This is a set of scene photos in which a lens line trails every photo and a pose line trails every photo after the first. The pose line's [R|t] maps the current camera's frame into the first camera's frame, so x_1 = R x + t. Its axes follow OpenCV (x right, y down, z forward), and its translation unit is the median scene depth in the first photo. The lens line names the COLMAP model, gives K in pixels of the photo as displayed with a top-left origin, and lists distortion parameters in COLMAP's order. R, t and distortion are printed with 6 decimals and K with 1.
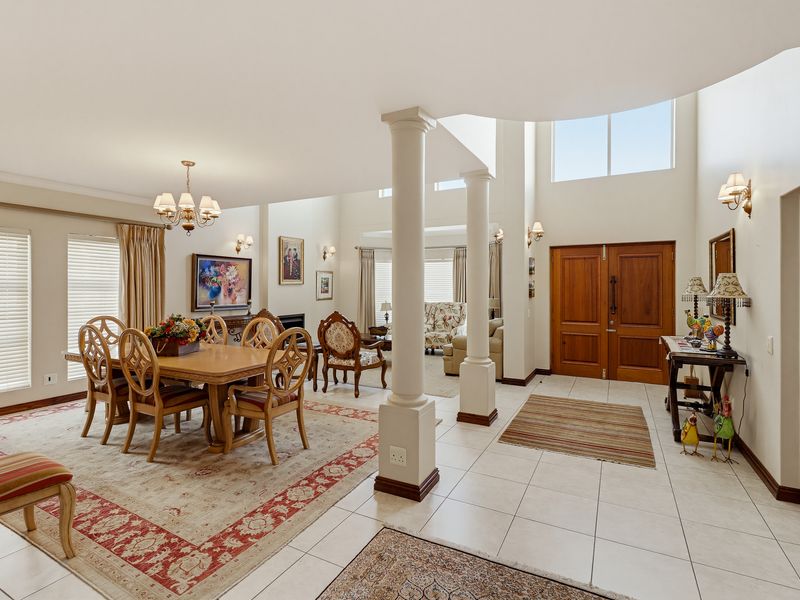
lens RADIAL K [[415.5, 0, 394.5], [0, 415.5, 287.7], [0, 0, 1]] dist [0.001439, -0.000709]
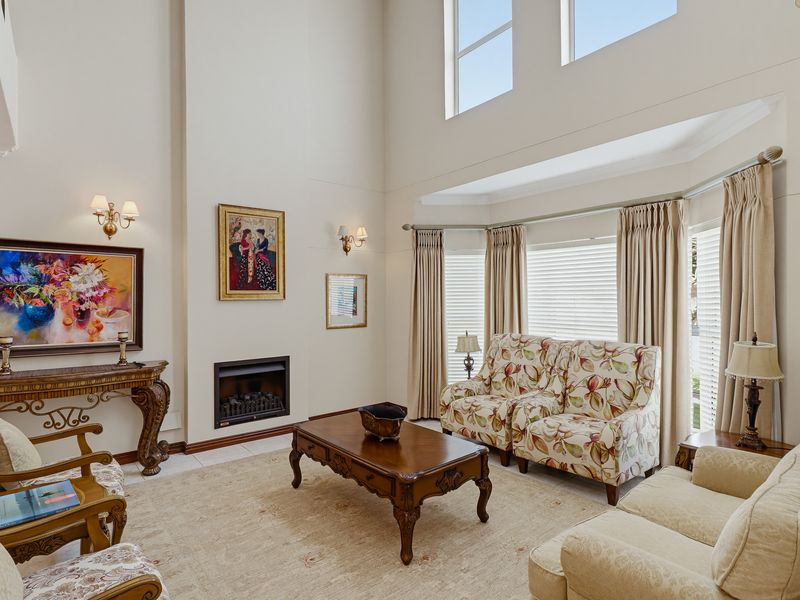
lens RADIAL K [[426.2, 0, 390.2], [0, 426.2, 299.7], [0, 0, 1]] dist [-0.001019, -0.000782]
pose [[0.917449, -0.005338, -0.397818, 0.130272], [0.003754, 0.999982, -0.004761, -0.005674], [0.397836, 0.002874, 0.917452, 0.671474]]
